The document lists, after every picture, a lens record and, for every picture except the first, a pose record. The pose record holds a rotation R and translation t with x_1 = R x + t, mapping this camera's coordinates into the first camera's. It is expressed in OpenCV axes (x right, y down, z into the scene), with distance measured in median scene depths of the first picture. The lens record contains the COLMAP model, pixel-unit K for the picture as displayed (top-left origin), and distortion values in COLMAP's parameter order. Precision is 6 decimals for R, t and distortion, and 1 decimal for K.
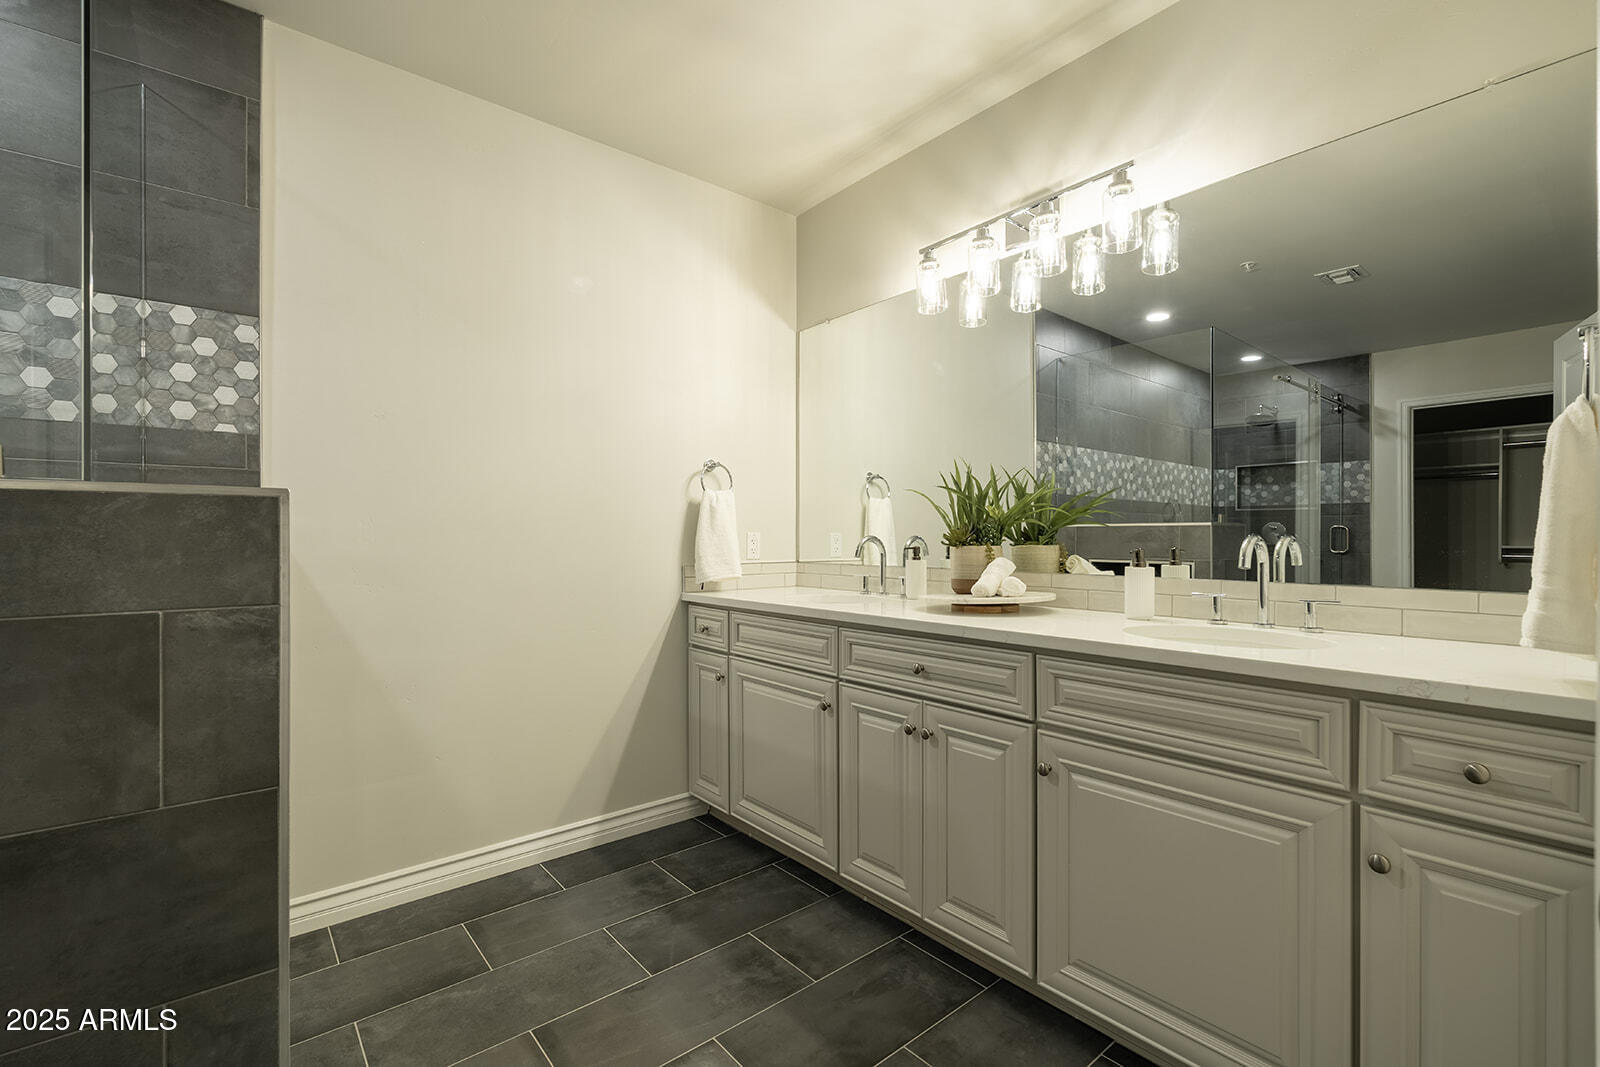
lens RADIAL K [[704.4, 0, 802.6], [0, 704.4, 538.3], [0, 0, 1]] dist [-0.007932, 0.000301]
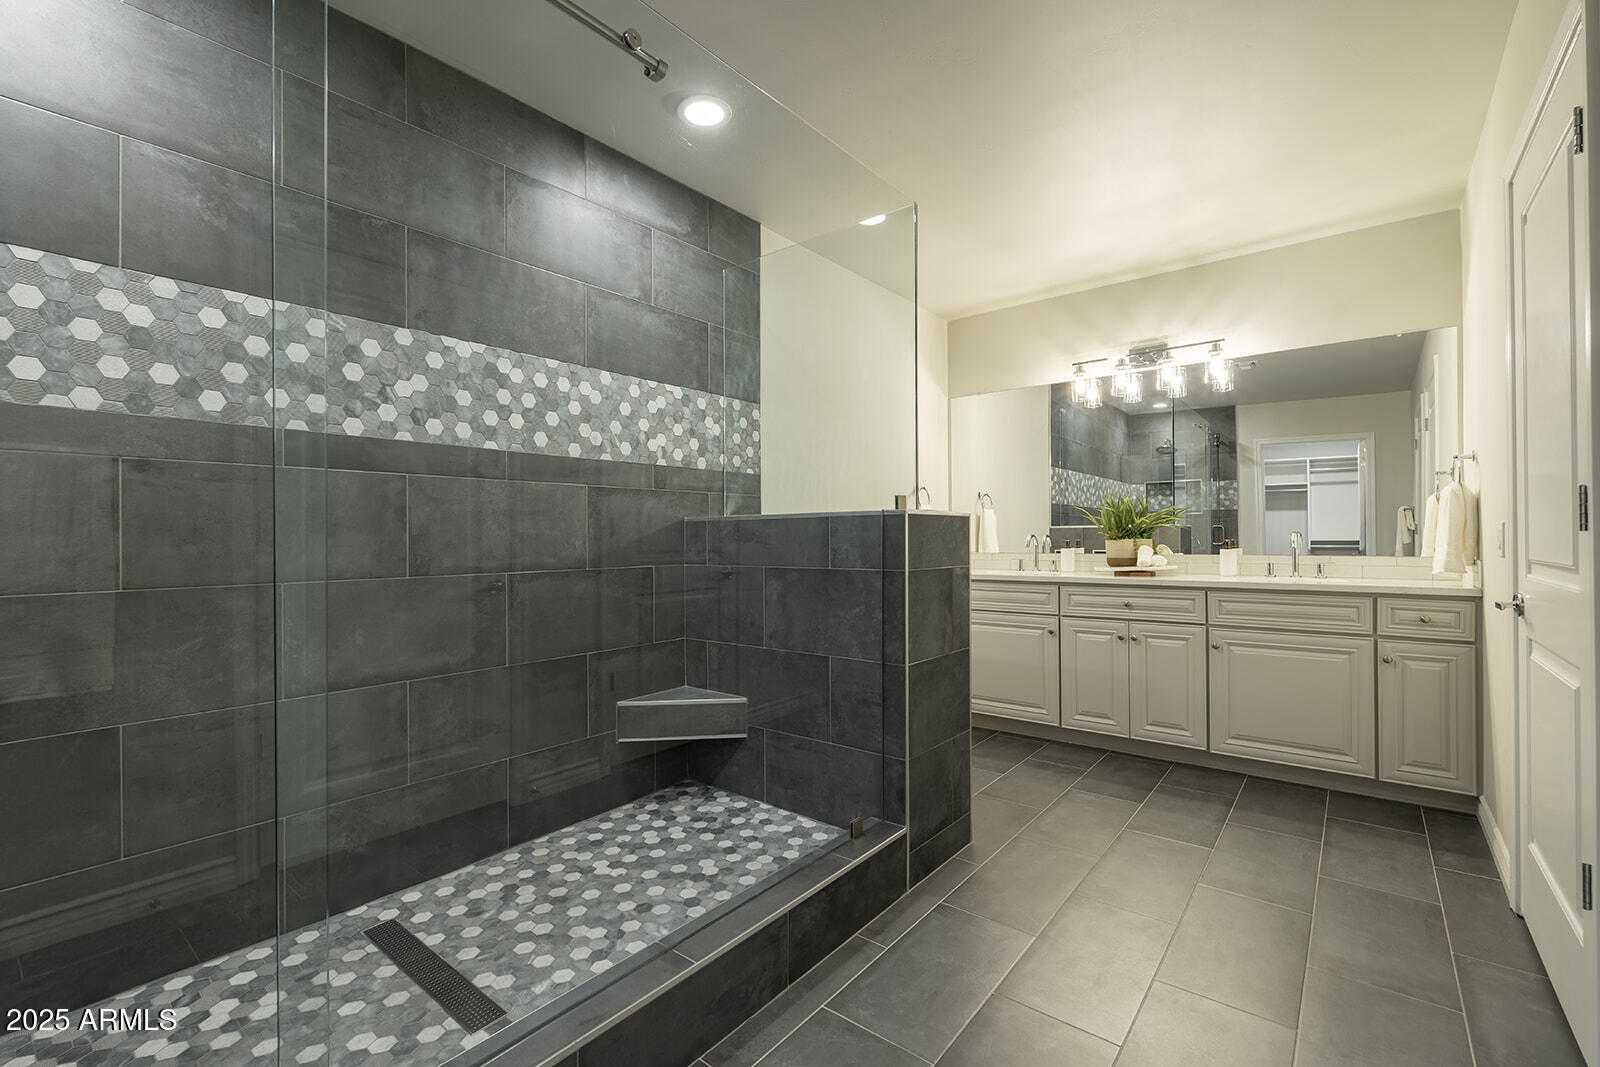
lens RADIAL K [[704.4, 0, 757.0], [0, 704.4, 529.2], [0, 0, 1]] dist [-0.007932, 0.000301]
pose [[0.984951, -0.002717, 0.172811, -1.070665], [0.004624, 0.999933, -0.010634, -0.000264], [-0.172770, 0.011273, 0.984898, -0.643287]]
